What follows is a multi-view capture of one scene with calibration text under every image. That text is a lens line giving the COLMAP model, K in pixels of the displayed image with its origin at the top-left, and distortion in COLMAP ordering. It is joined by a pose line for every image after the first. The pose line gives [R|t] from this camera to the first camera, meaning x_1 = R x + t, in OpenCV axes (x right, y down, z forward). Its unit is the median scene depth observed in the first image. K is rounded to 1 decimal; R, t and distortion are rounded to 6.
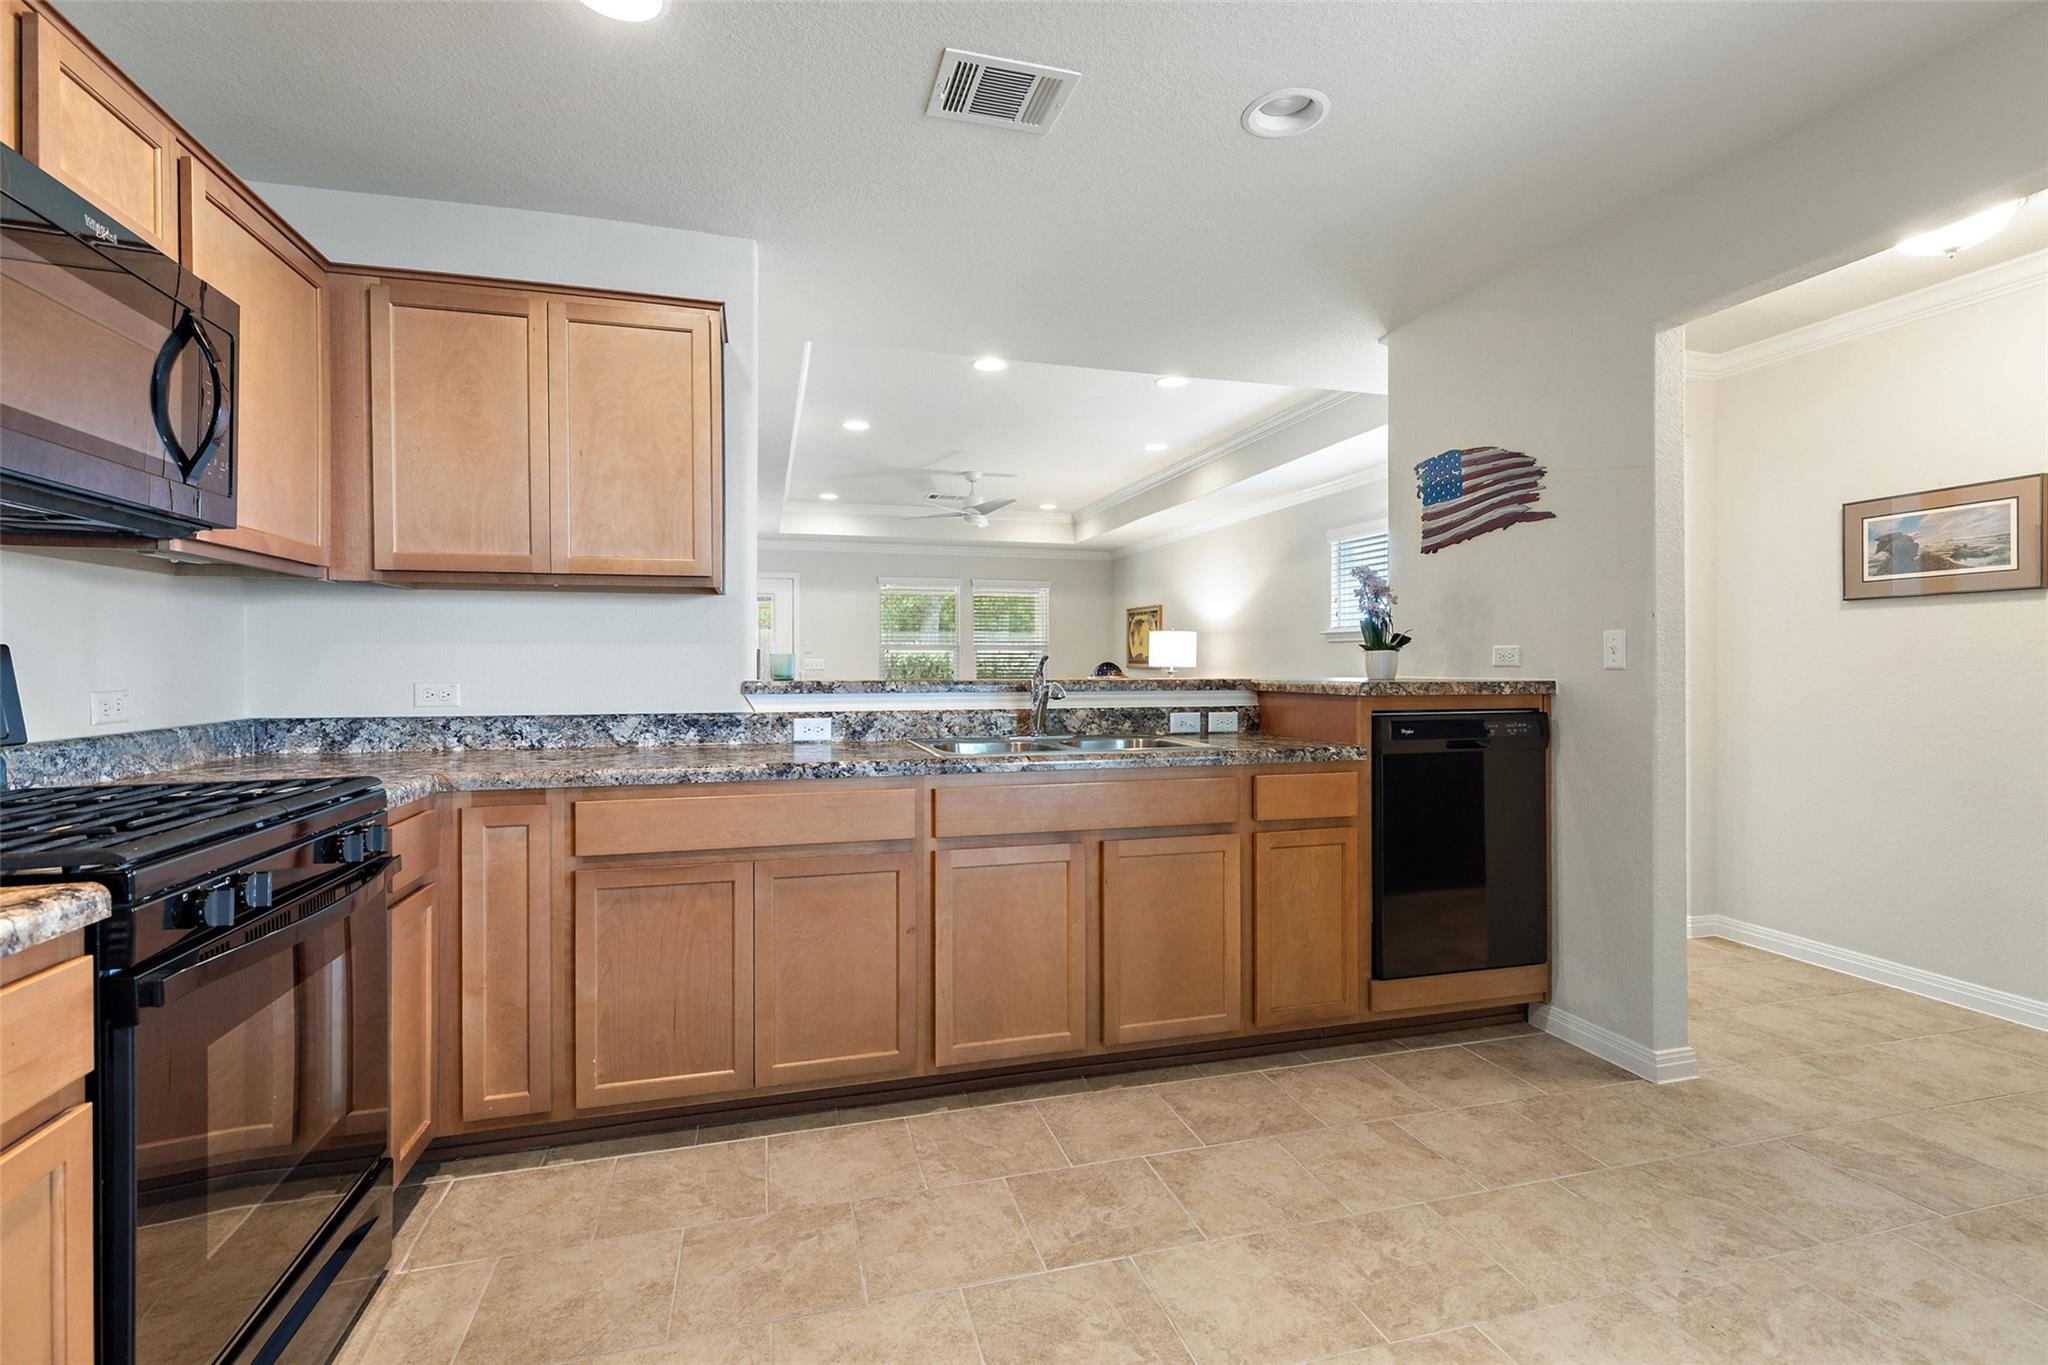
lens RADIAL K [[926.6, 0, 1028.6], [0, 926.6, 666.7], [0, 0, 1]] dist [0.000588, 0.003175]
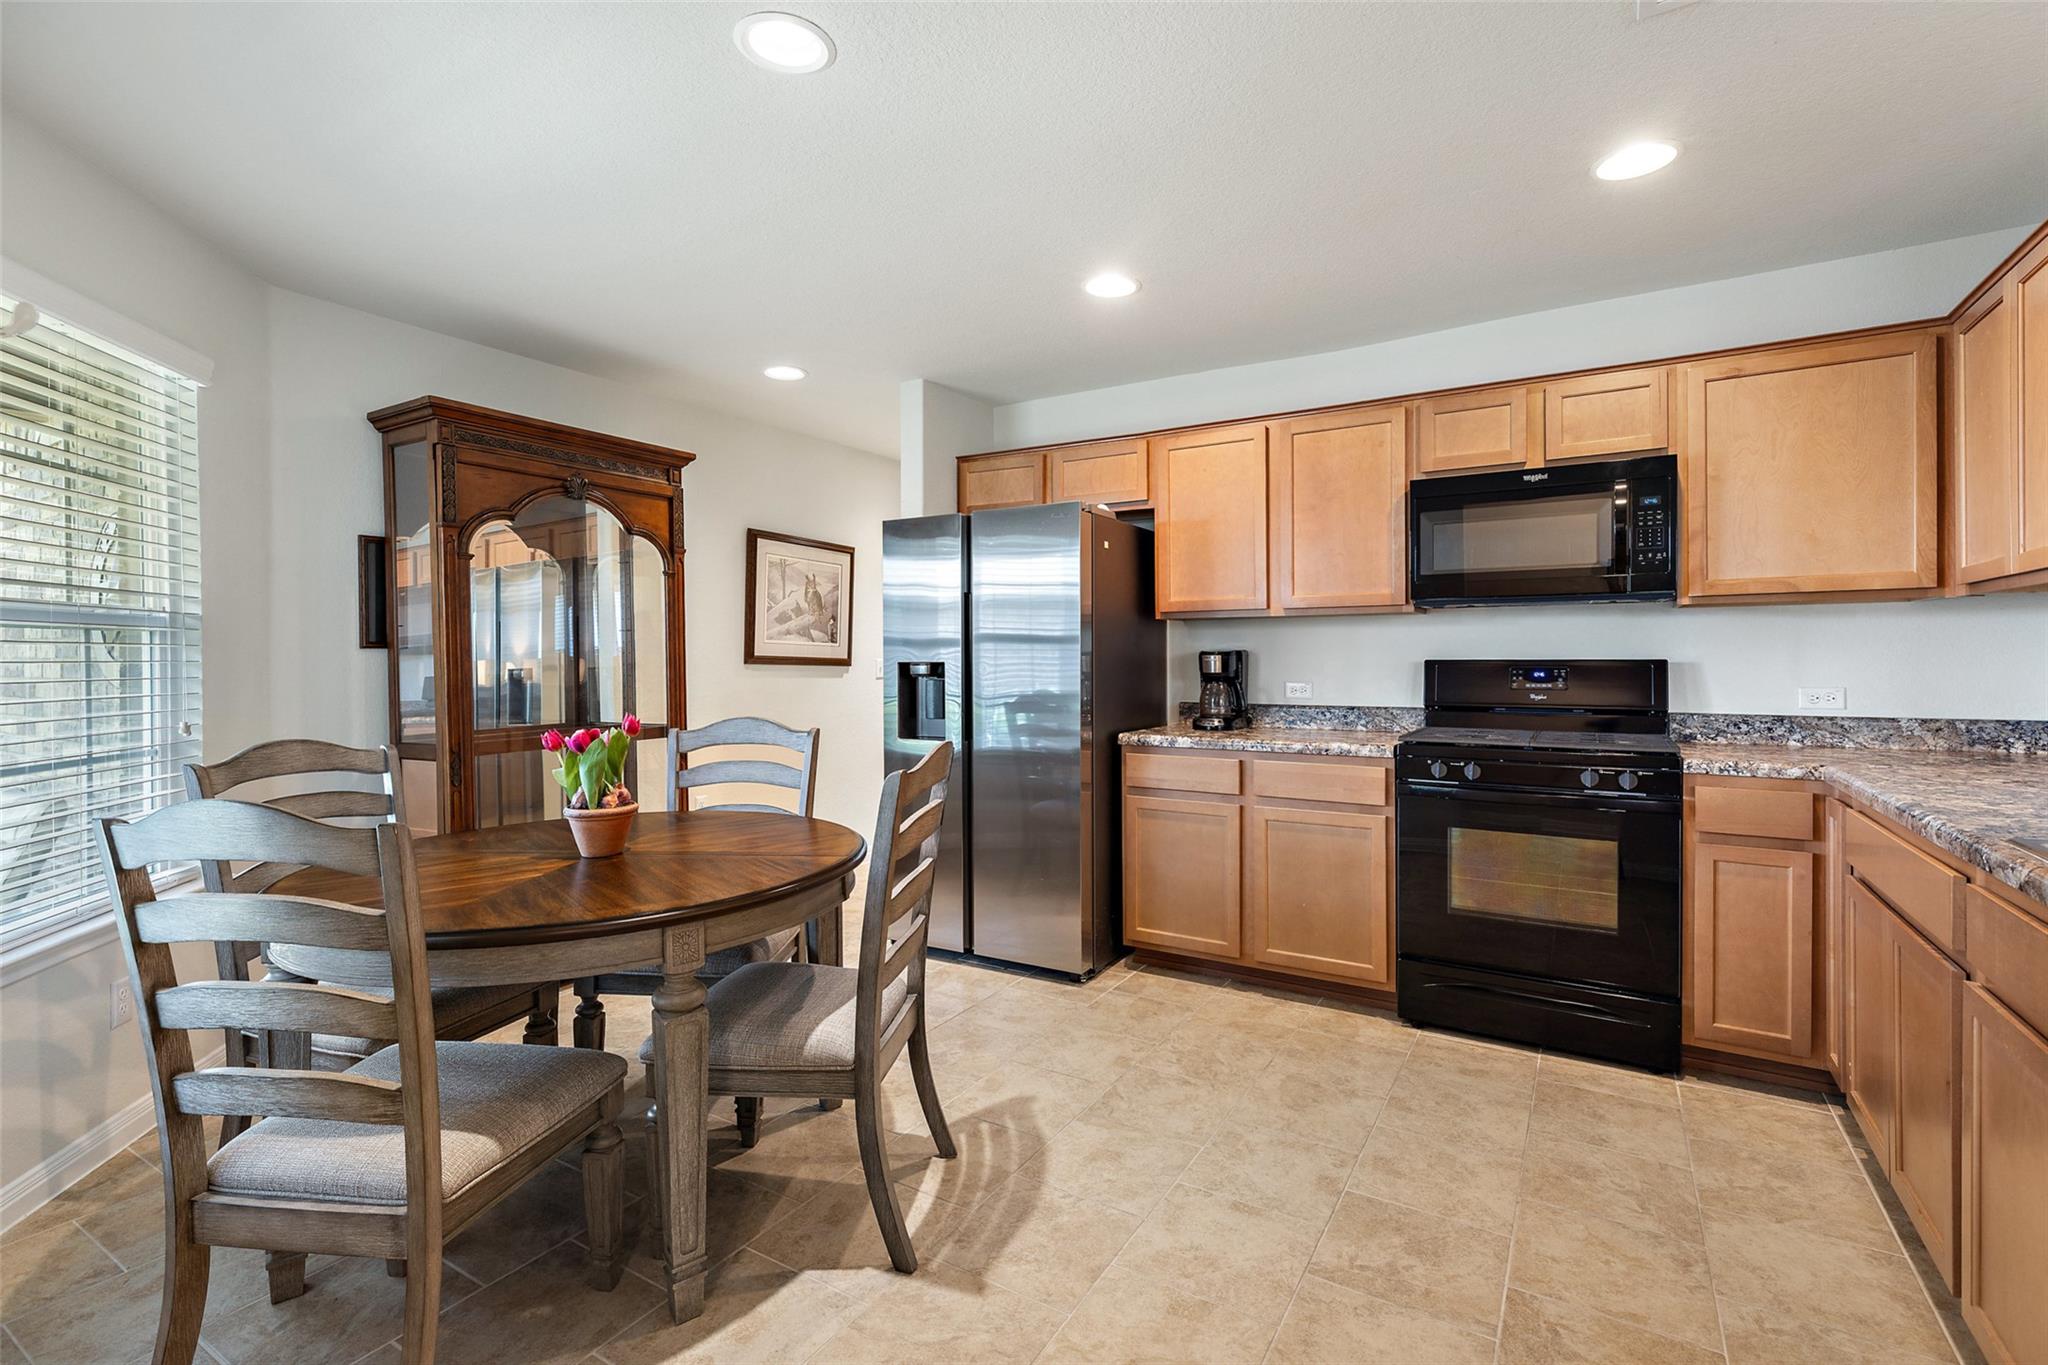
lens RADIAL K [[926.6, 0, 1027.9], [0, 926.6, 665.8], [0, 0, 1]] dist [0.000588, 0.003175]
pose [[-0.738261, 0.011534, -0.674417, 0.780210], [0.004087, 0.999912, 0.012626, -0.026518], [0.674503, 0.006565, -0.738243, 1.005909]]
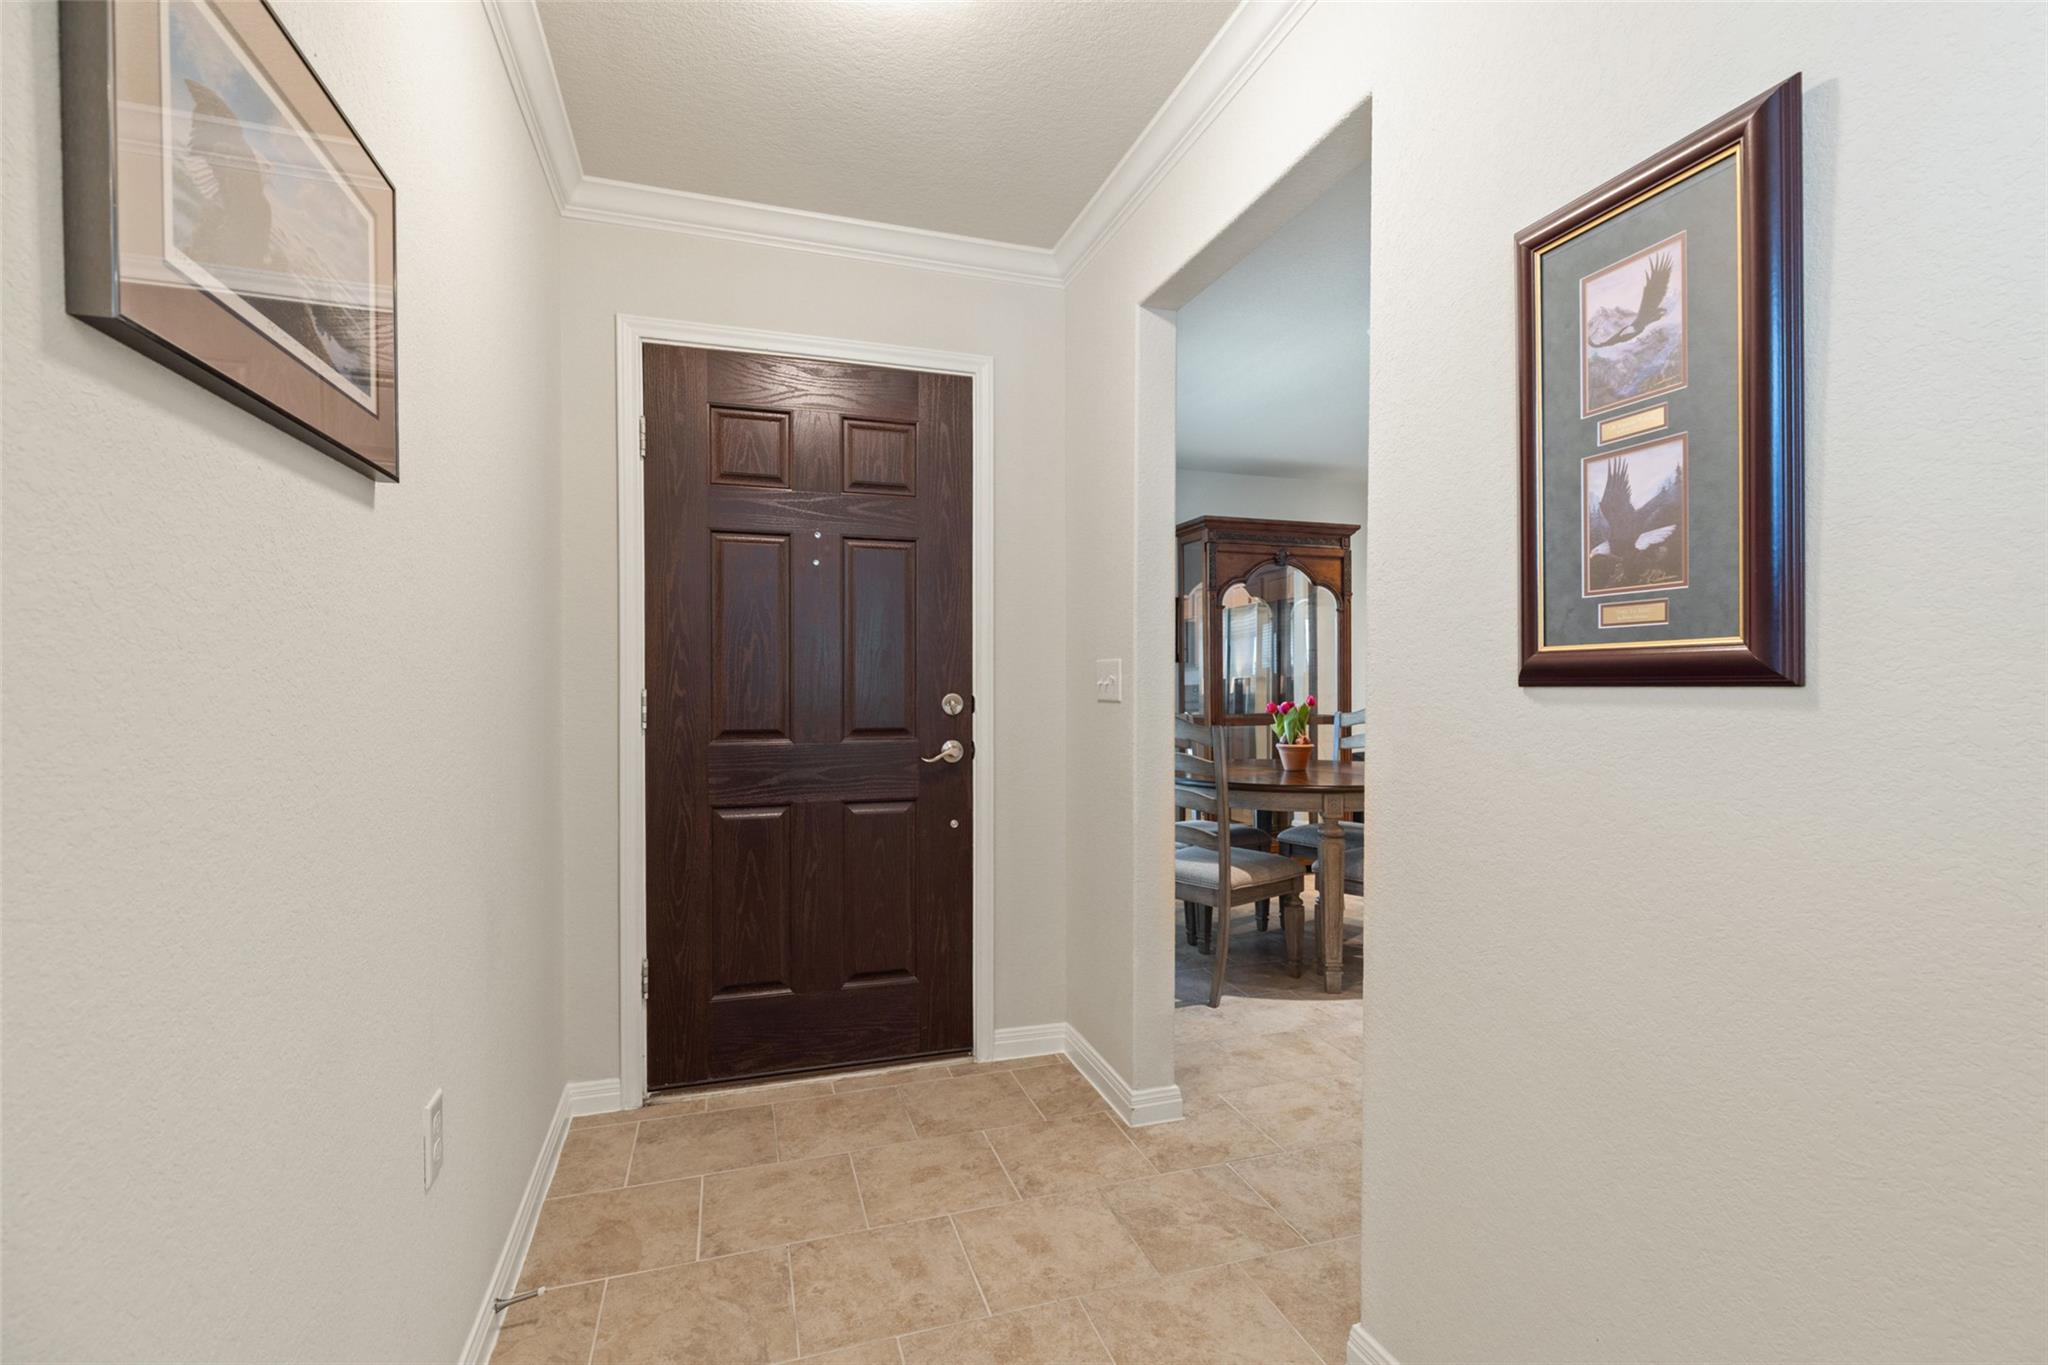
lens RADIAL K [[926.6, 0, 1028.2], [0, 926.6, 689.5], [0, 0, 1]] dist [0.000588, 0.003175]
pose [[-0.999581, 0.000482, -0.028924, 1.002325], [0.000040, 0.999883, 0.015280, -0.005208], [0.028928, 0.015273, -0.999465, 1.695268]]
